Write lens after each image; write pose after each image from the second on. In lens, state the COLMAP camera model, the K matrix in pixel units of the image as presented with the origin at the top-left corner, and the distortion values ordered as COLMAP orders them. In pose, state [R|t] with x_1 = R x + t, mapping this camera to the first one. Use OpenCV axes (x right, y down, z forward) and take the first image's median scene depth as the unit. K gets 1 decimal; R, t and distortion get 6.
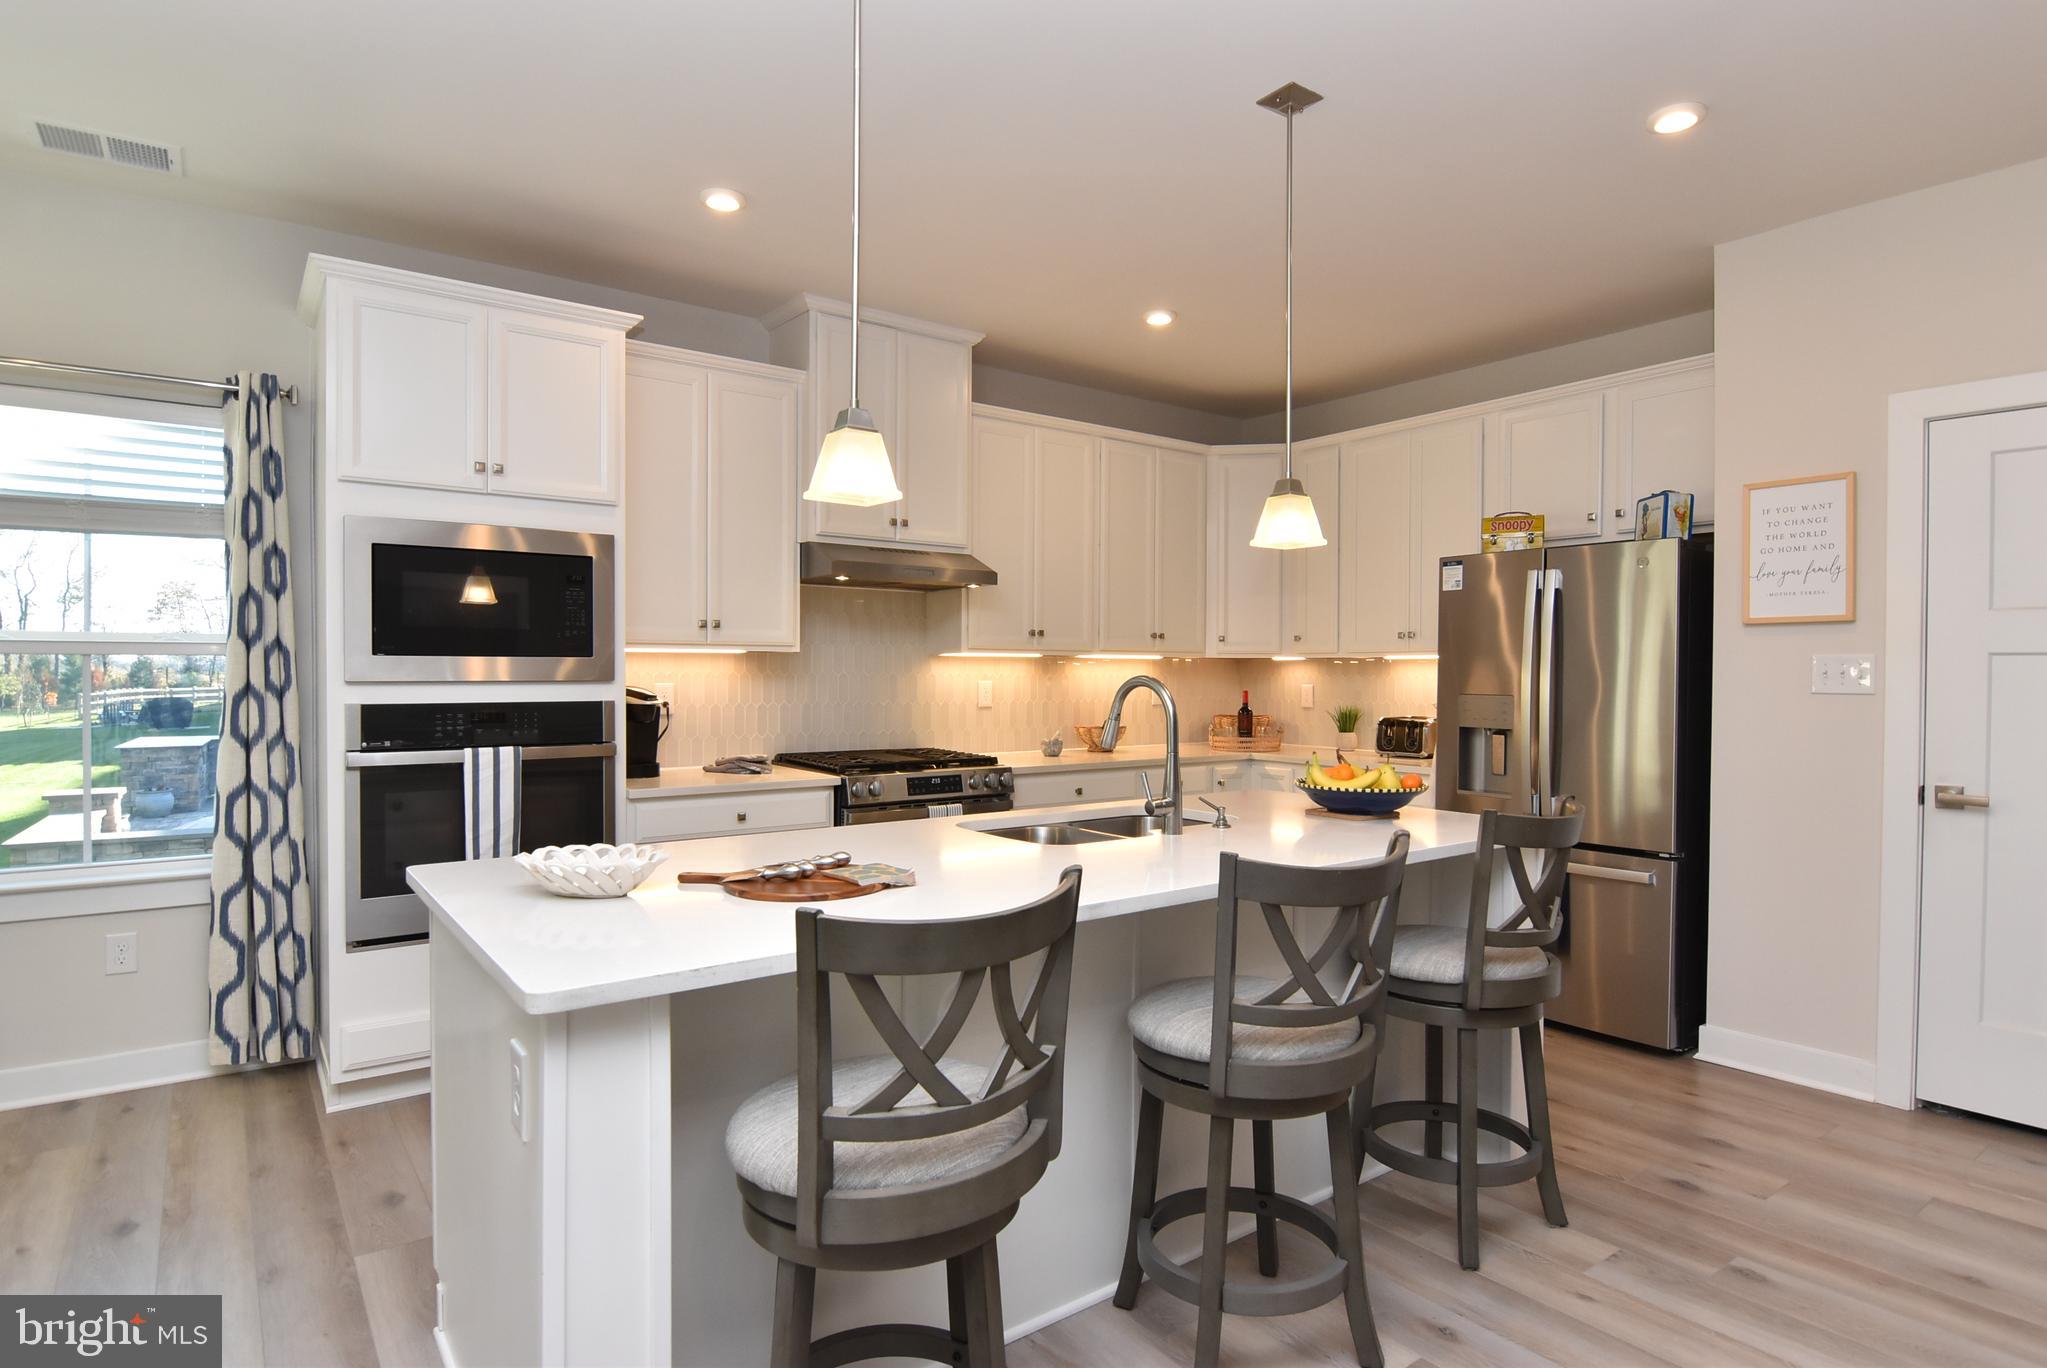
lens RADIAL K [[1090.0, 0, 1029.0], [0, 1090.0, 677.5], [0, 0, 1]] dist [-0.000563, -0.014051]
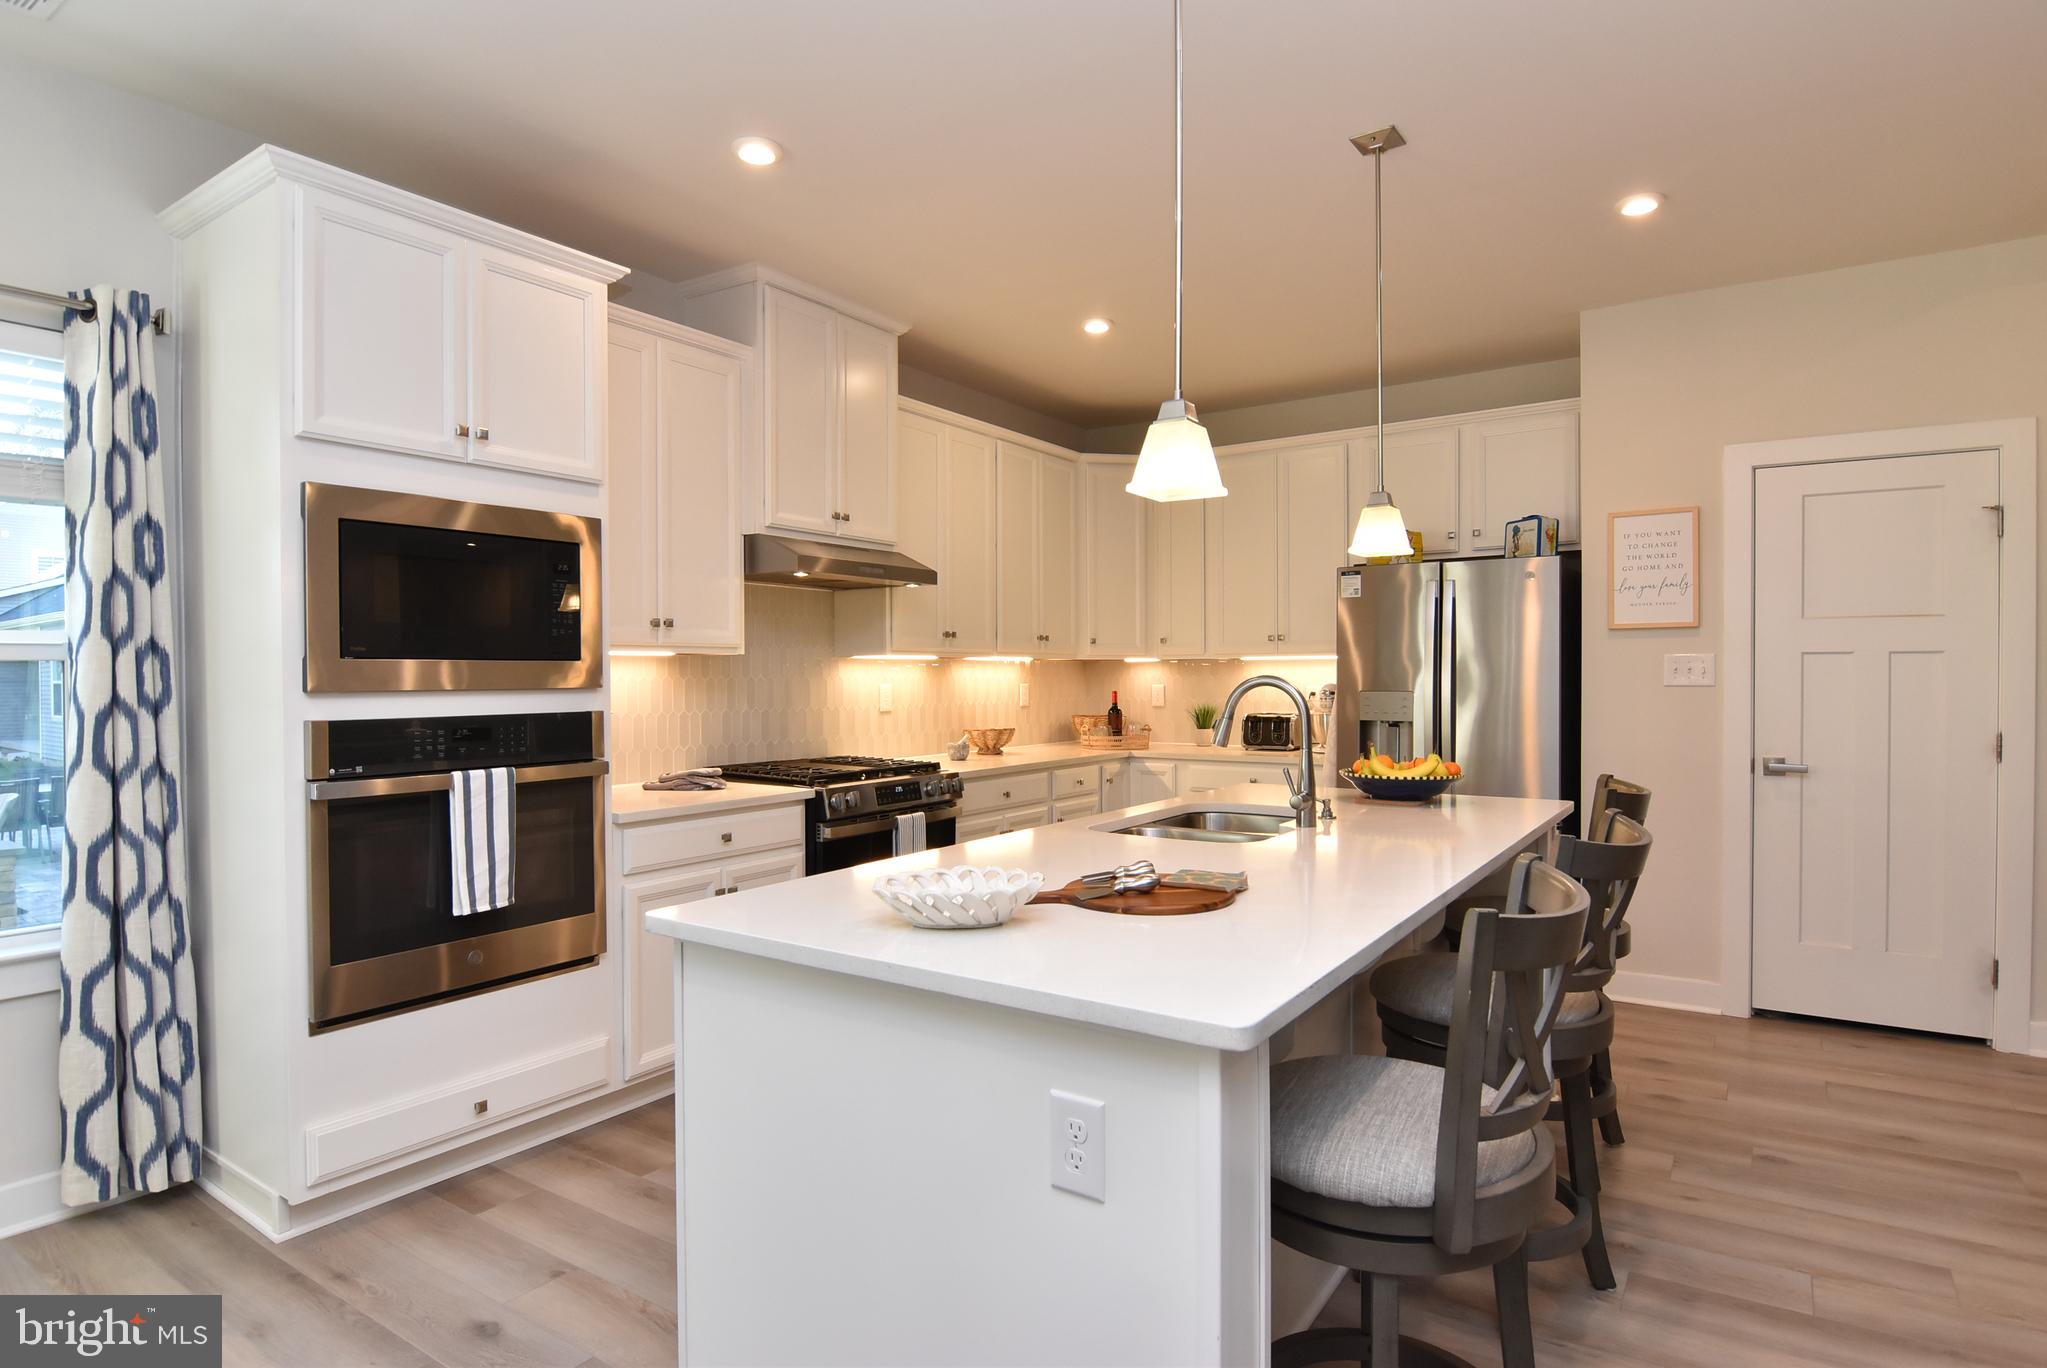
lens RADIAL K [[1090.0, 0, 1032.1], [0, 1090.0, 676.7], [0, 0, 1]] dist [-0.000563, -0.014051]
pose [[0.944942, -0.008977, 0.327116, -0.355844], [0.010194, 0.999946, -0.002006, -0.000599], [-0.327080, 0.005230, 0.944982, 0.076062]]
